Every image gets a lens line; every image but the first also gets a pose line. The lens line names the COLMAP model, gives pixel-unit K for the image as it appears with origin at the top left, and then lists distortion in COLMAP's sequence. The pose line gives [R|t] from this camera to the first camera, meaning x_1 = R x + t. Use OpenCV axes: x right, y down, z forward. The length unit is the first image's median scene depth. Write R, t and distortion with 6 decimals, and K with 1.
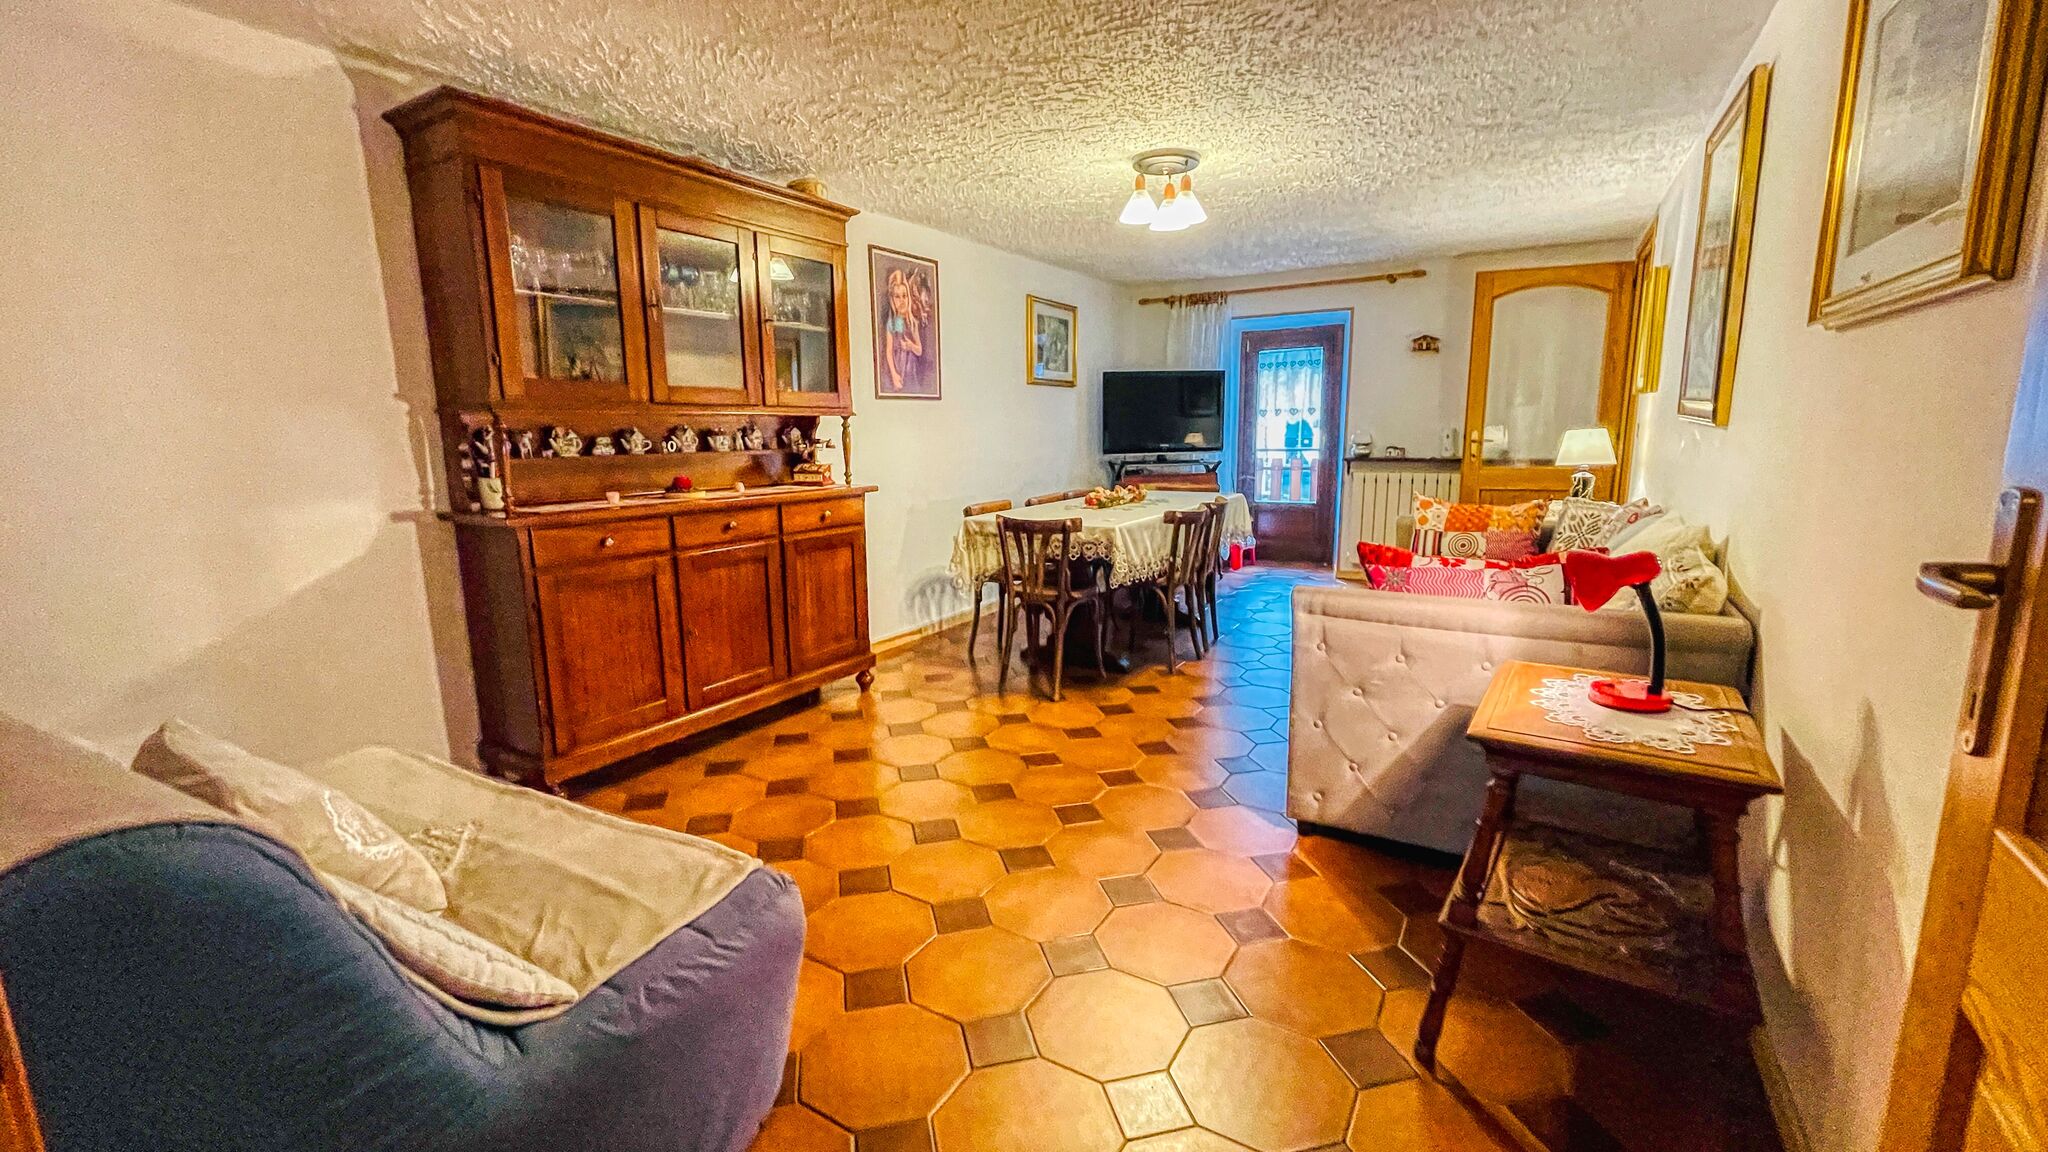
lens RADIAL K [[825.4, 0, 1014.8], [0, 825.4, 575.6], [0, 0, 1]] dist [-0.006055, 0.001867]
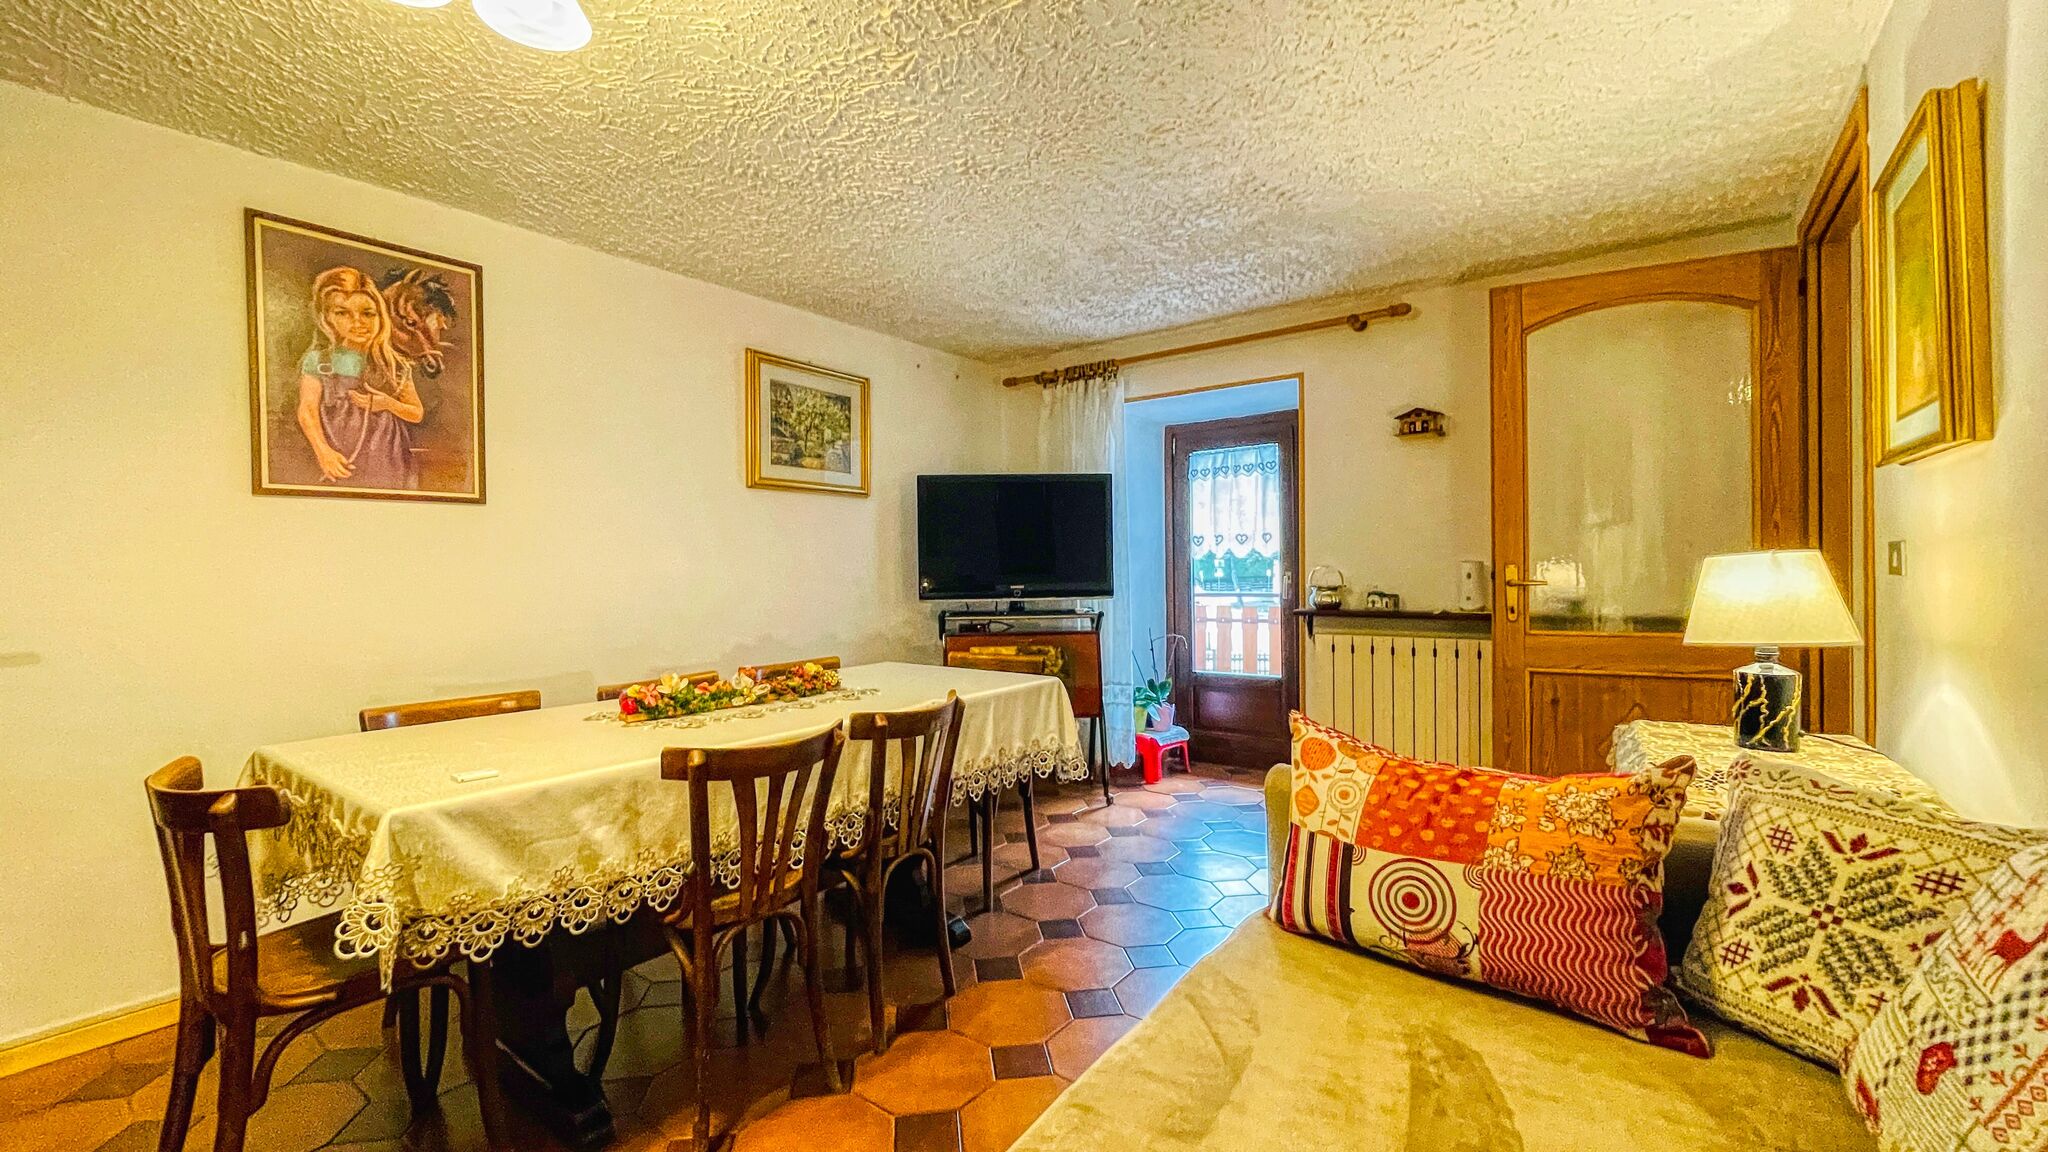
lens RADIAL K [[825.4, 0, 1010.9], [0, 825.4, 575.2], [0, 0, 1]] dist [-0.006055, 0.001867]
pose [[0.995422, 0.006099, -0.095387, 0.265976], [-0.022197, 0.985429, -0.168634, -0.066044], [0.092969, 0.169979, 0.981052, 0.412827]]
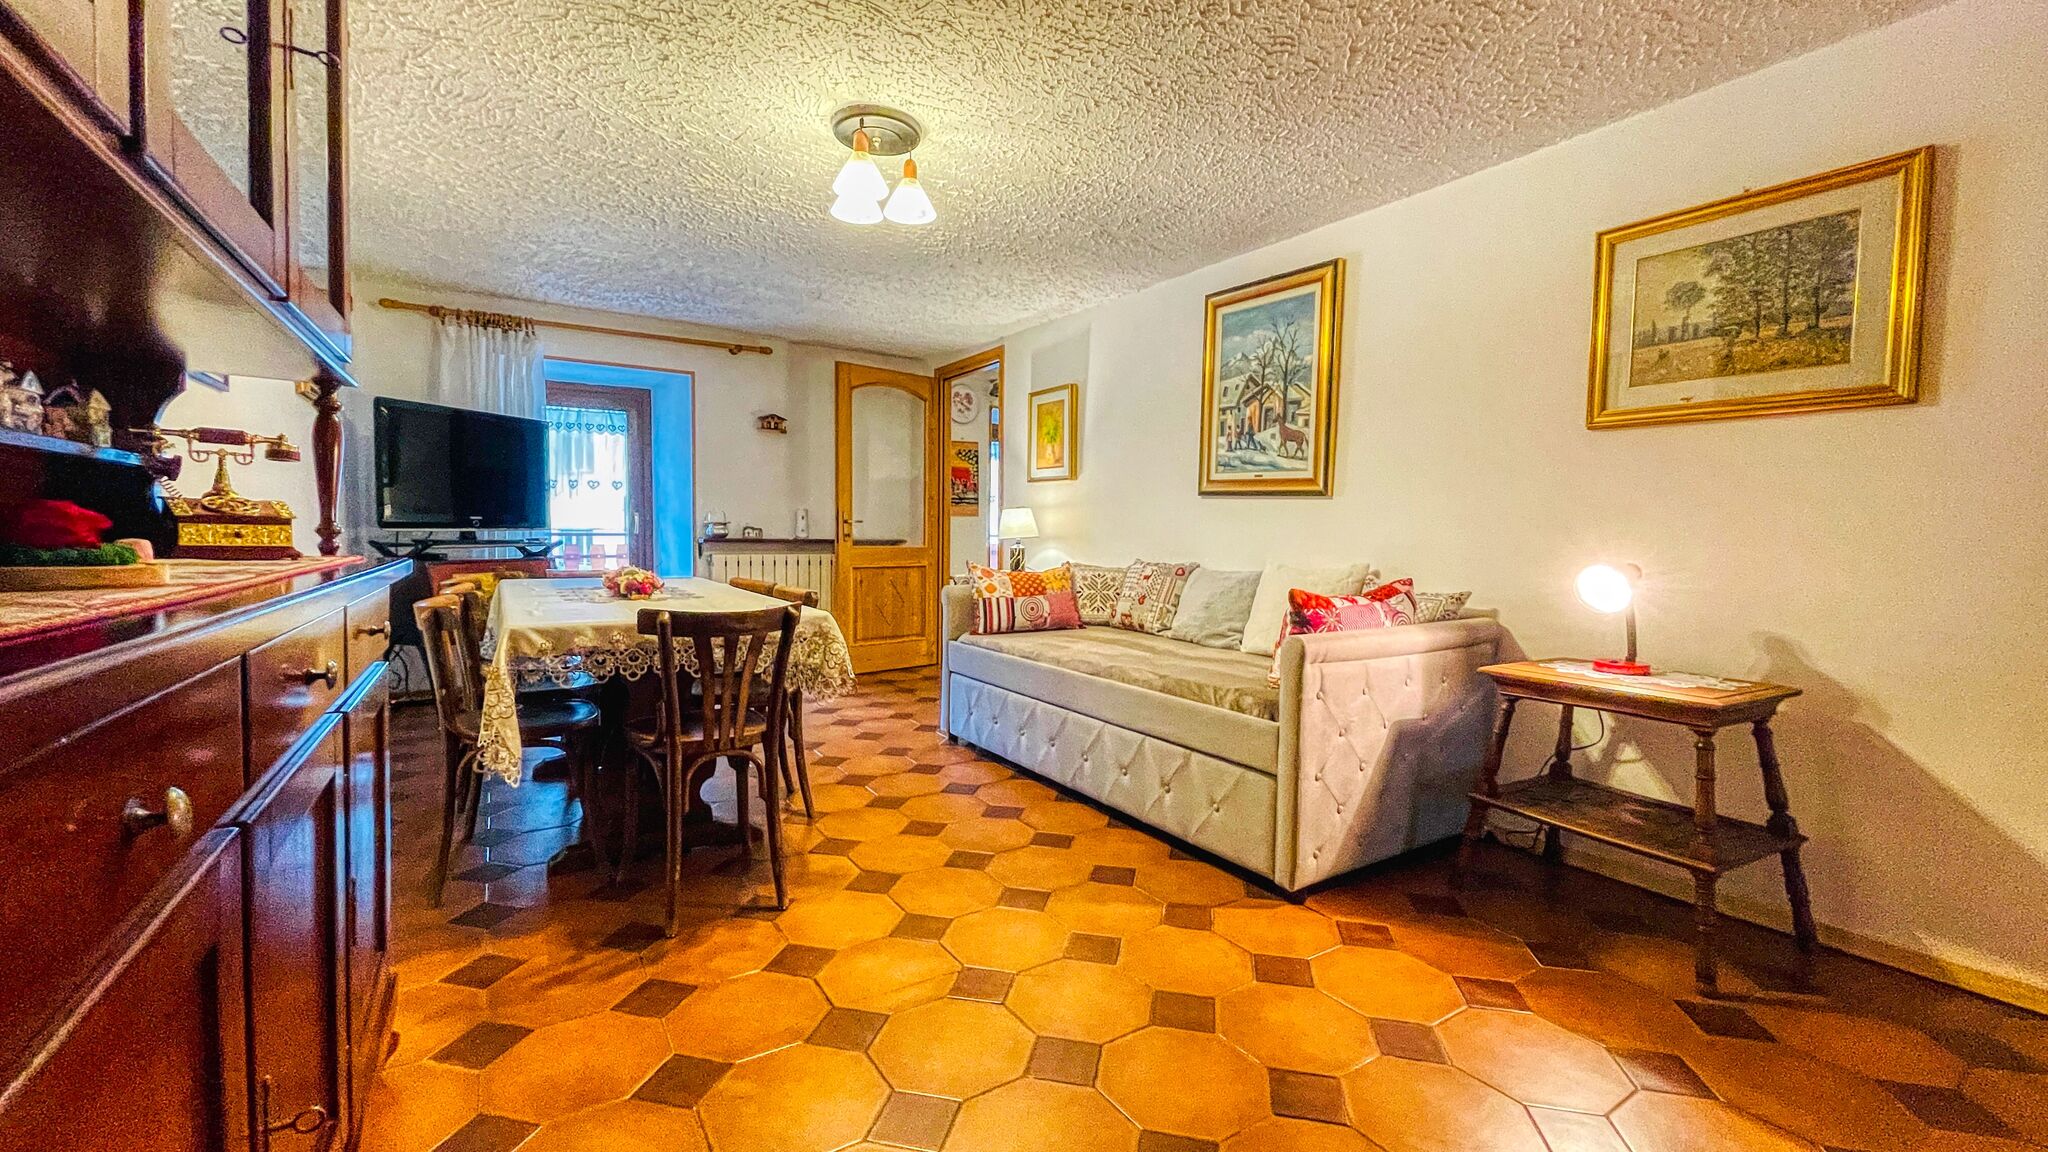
lens RADIAL K [[825.4, 0, 1019.8], [0, 825.4, 571.4], [0, 0, 1]] dist [-0.006055, 0.001867]
pose [[0.431470, -0.023105, 0.901831, -0.266080], [0.138078, 0.989584, -0.040709, -0.027670], [-0.891498, 0.142088, 0.430166, 0.350654]]
